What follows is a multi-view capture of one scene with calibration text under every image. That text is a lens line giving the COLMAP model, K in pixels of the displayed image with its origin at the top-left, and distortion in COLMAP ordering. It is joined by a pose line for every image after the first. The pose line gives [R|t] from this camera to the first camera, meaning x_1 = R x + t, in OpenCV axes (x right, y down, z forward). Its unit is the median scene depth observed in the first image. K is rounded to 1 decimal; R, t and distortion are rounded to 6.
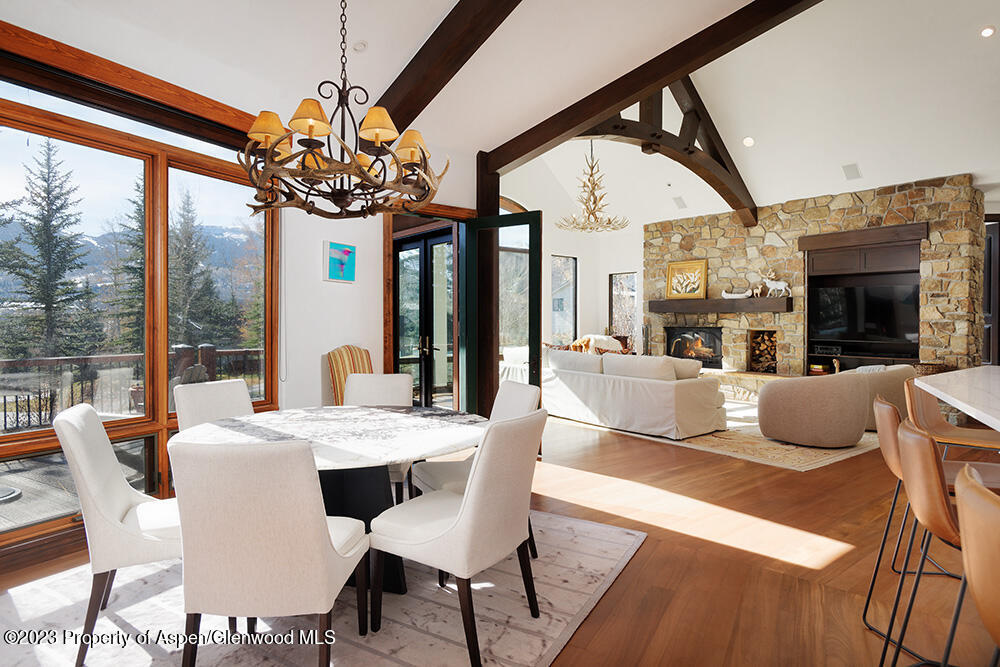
lens RADIAL K [[566.6, 0, 500.0], [0, 566.6, 333.5], [0, 0, 1]] dist [-0.017829, 0.001536]
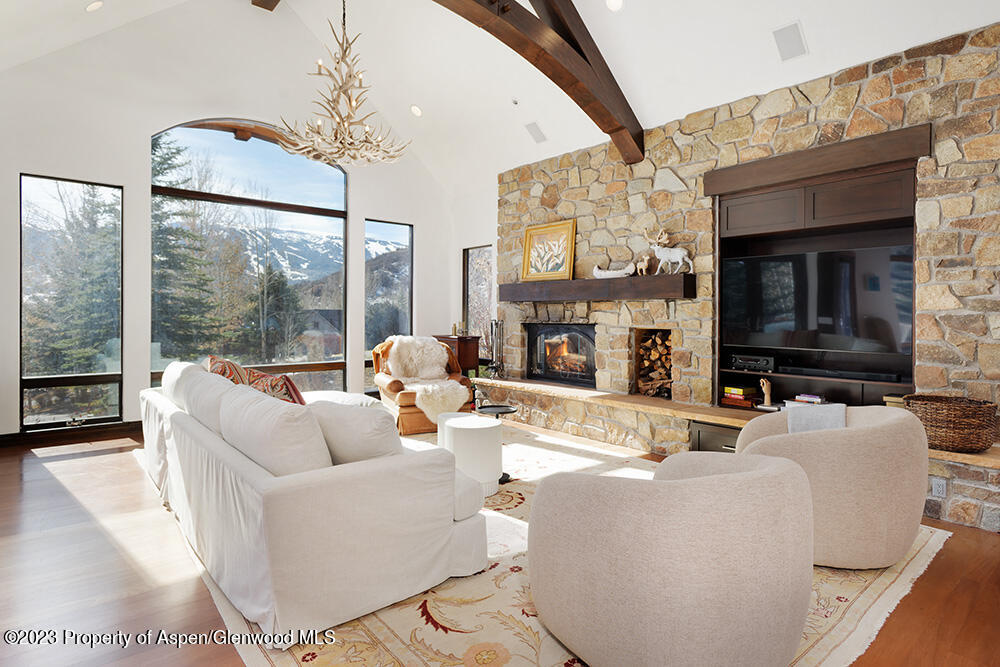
lens RADIAL K [[539.2, 0, 503.9], [0, 539.2, 325.7], [0, 0, 1]] dist [-0.000068, -0.000756]
pose [[0.998769, 0.003821, 0.049453, 0.277944], [-0.003412, 0.999959, -0.008363, -0.003898], [-0.049483, 0.008184, 0.998741, 0.423461]]
